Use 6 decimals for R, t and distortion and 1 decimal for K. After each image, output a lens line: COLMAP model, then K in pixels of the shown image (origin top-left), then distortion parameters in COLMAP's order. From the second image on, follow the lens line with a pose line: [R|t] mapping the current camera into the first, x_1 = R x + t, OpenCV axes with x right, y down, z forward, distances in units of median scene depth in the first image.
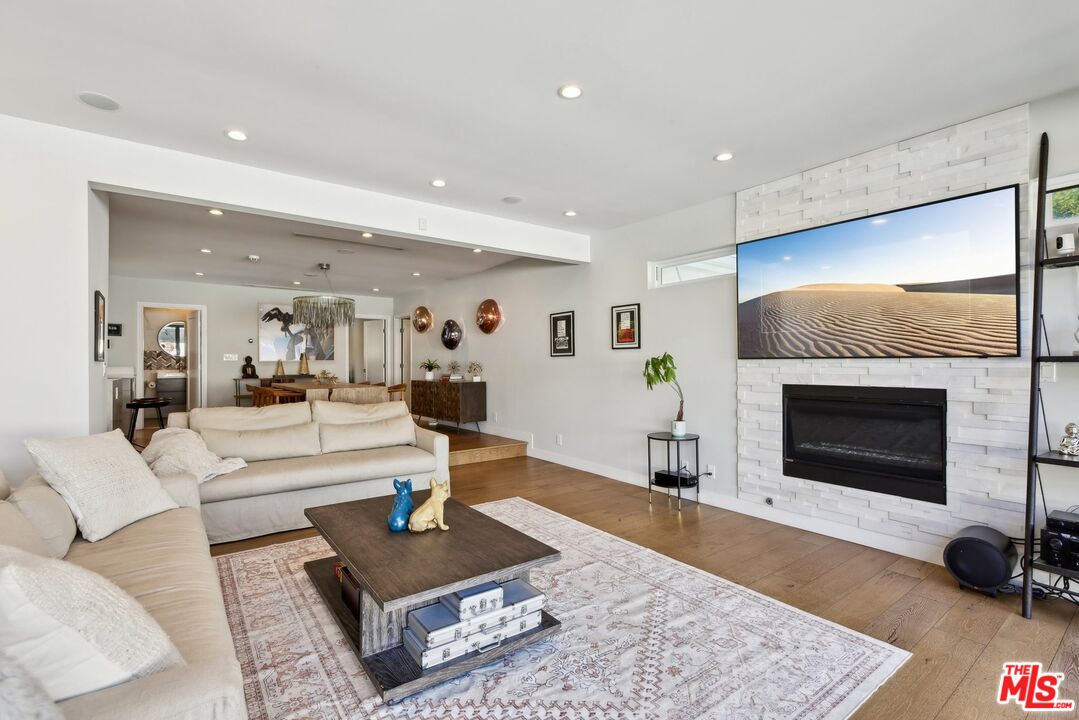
lens RADIAL K [[480.2, 0, 537.6], [0, 480.2, 362.2], [0, 0, 1]] dist [-0.001003, 0.000670]
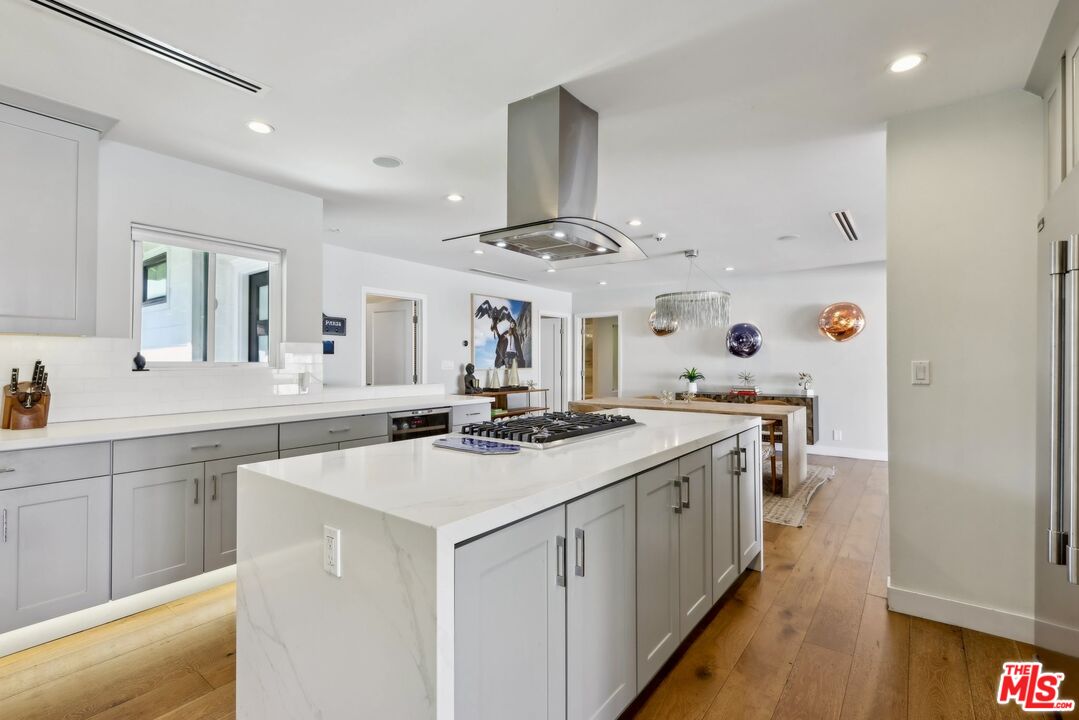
lens RADIAL K [[480.2, 0, 538.8], [0, 480.2, 358.8], [0, 0, 1]] dist [-0.001003, 0.000670]
pose [[0.964628, 0.004466, 0.263576, -1.391598], [-0.004723, 0.999989, 0.000342, -0.041816], [-0.263572, -0.001575, 0.964639, 0.482733]]
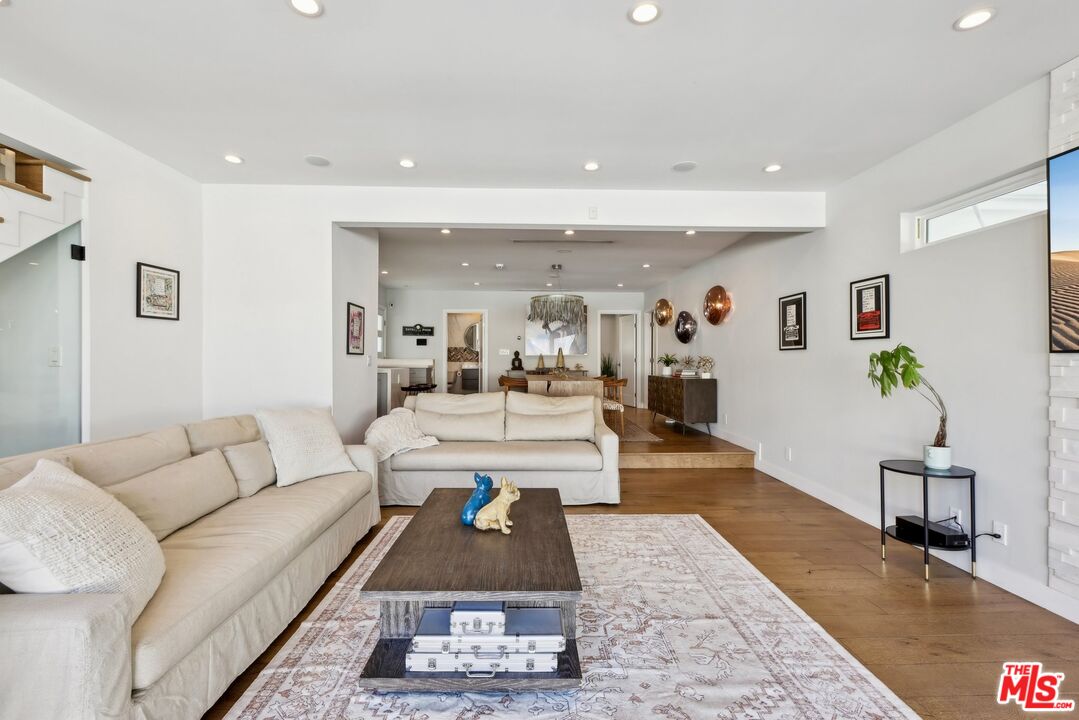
lens RADIAL K [[480.2, 0, 542.2], [0, 480.2, 360.5], [0, 0, 1]] dist [-0.001003, 0.000670]
pose [[0.824638, 0.008169, -0.565602, 0.217149], [-0.004254, 0.999957, 0.008240, 0.000736], [0.565645, -0.004389, 0.824637, 0.144939]]
